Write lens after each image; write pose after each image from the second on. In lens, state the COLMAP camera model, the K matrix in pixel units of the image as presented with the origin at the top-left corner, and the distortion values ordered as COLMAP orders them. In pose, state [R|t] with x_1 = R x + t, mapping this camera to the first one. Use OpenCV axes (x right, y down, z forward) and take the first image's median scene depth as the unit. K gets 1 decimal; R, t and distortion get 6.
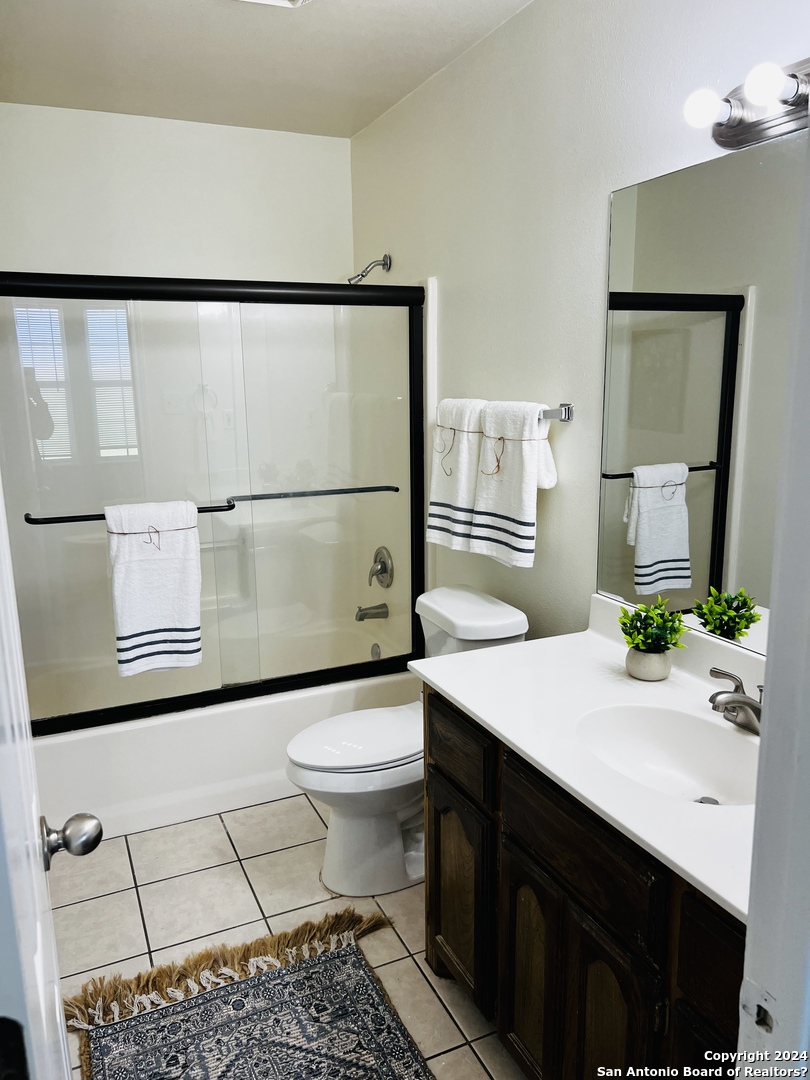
lens RADIAL K [[809.4, 0, 407.5], [0, 809.4, 572.0], [0, 0, 1]] dist [0.063318, -0.073253]
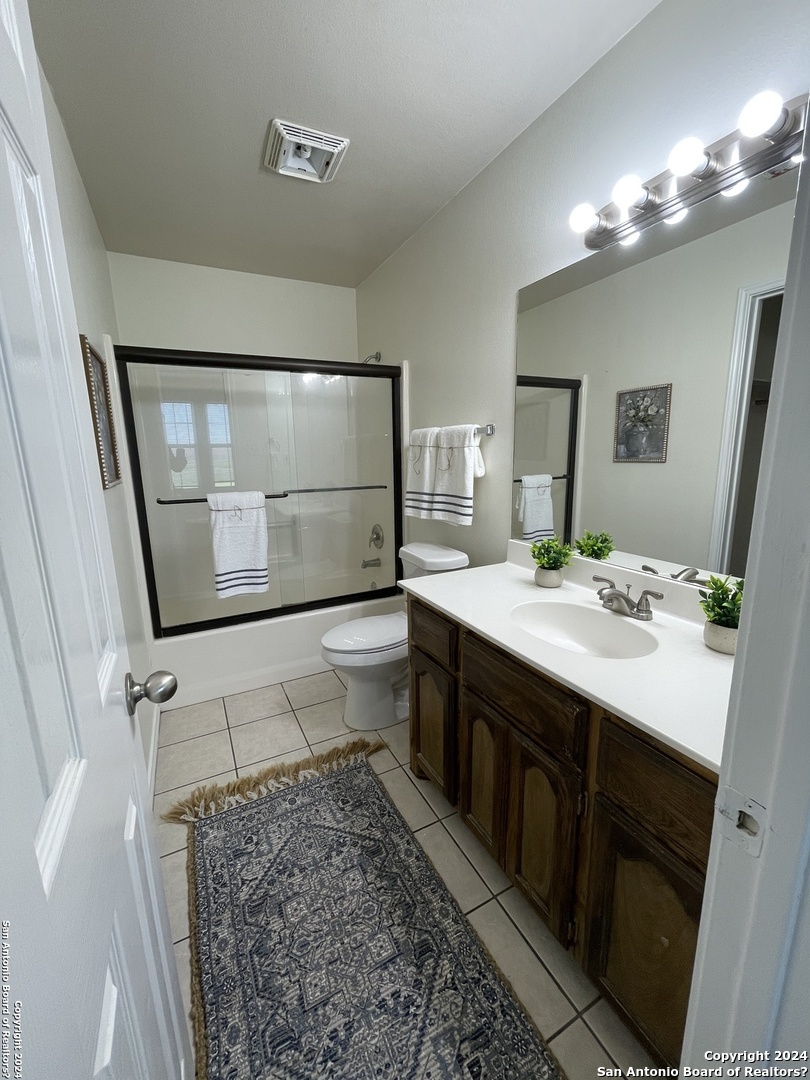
lens RADIAL K [[433.6, 0, 406.7], [0, 433.6, 548.5], [0, 0, 1]] dist [-0.001606, -0.000249]
pose [[0.998819, -0.013284, 0.046728, -0.018000], [0.014134, 0.999740, -0.017911, 0.056729], [-0.046478, 0.018551, 0.998747, 0.138990]]
